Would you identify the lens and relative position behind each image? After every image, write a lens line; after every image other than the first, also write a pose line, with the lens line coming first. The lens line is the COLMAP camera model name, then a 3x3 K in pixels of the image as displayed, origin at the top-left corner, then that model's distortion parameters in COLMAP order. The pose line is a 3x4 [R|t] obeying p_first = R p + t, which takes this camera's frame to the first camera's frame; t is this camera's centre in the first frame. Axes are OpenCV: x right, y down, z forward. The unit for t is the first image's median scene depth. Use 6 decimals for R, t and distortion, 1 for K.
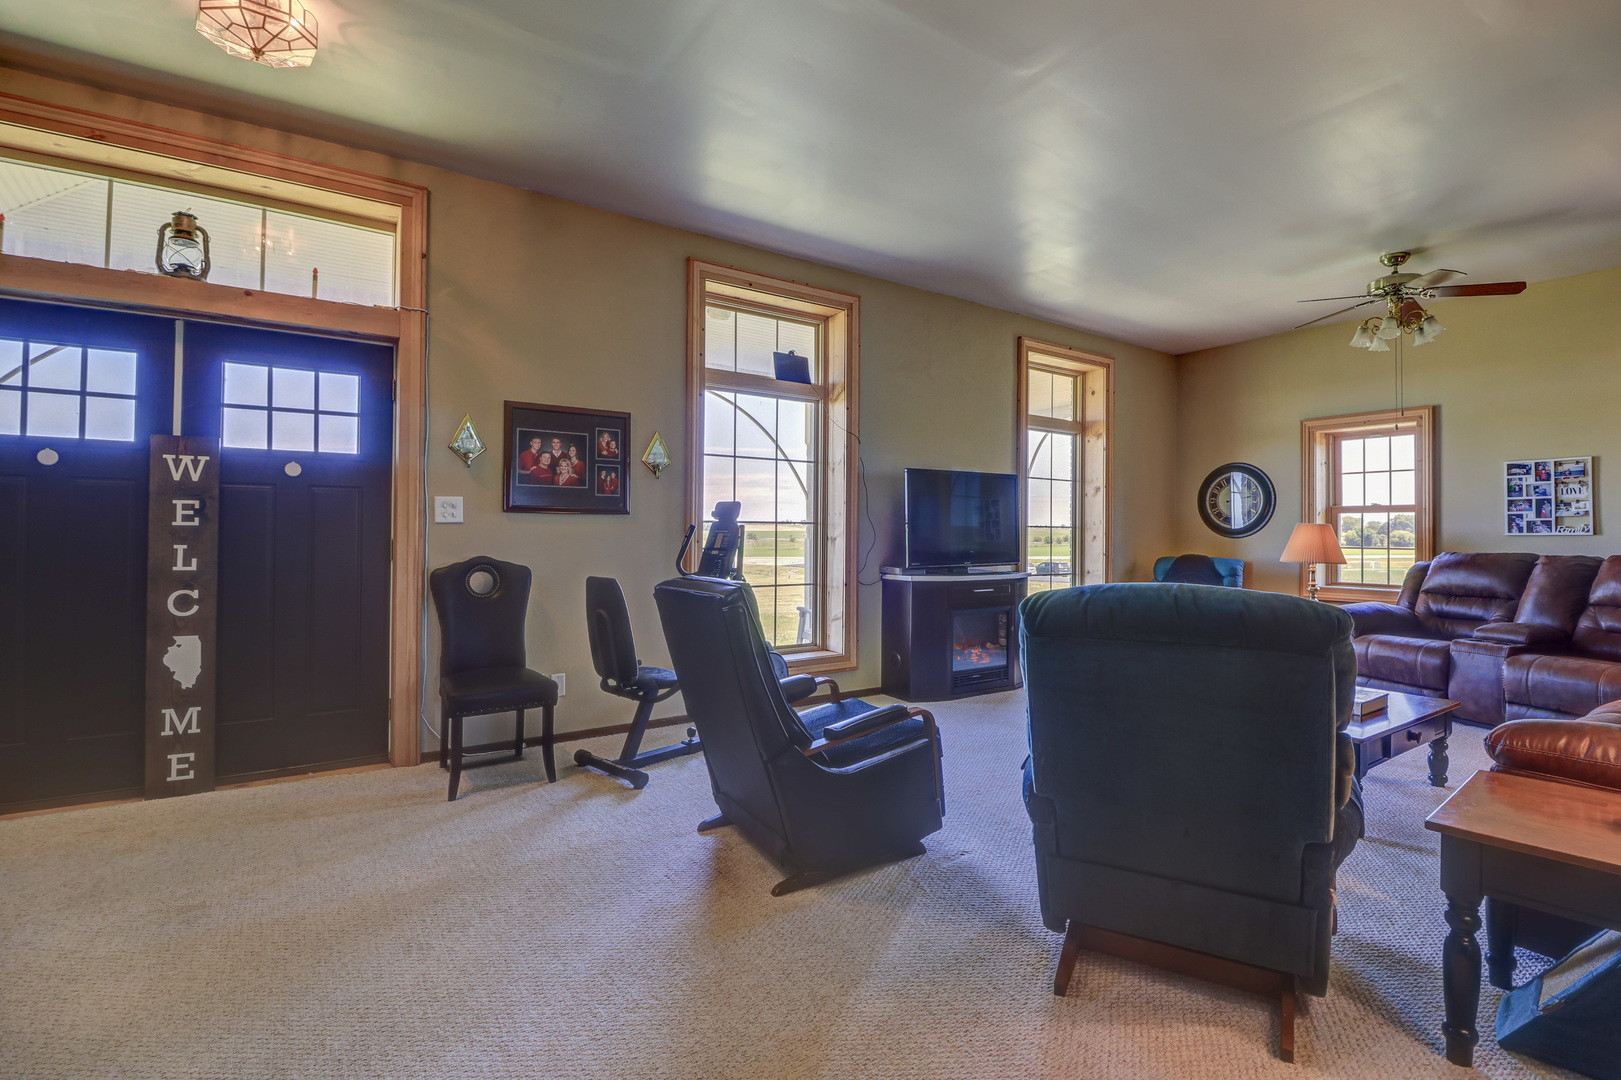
lens RADIAL K [[749.0, 0, 816.7], [0, 749.0, 527.6], [0, 0, 1]] dist [0.001123, -0.012693]
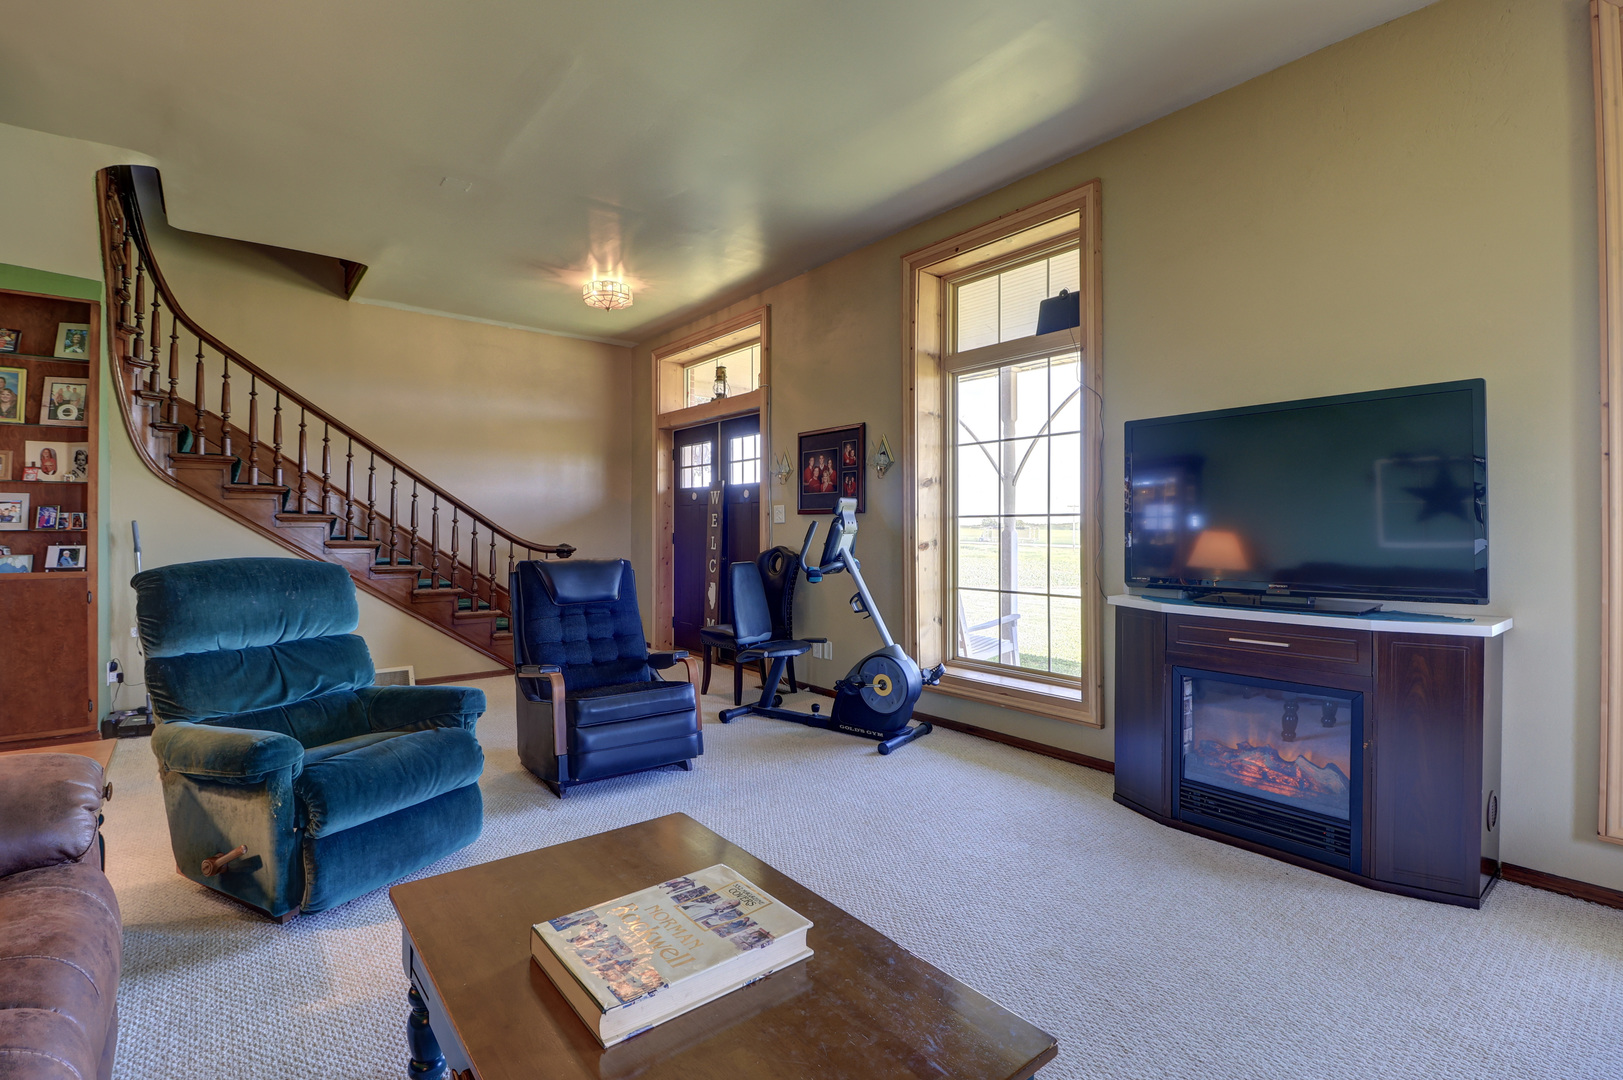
lens RADIAL K [[749.9, 0, 817.7], [0, 749.9, 527.5], [0, 0, 1]] dist [0.001123, -0.012693]
pose [[0.084680, -0.004490, -0.996398, 0.947810], [0.016164, 0.999864, -0.003132, 0.008514], [0.996277, -0.015841, 0.084741, 0.902916]]
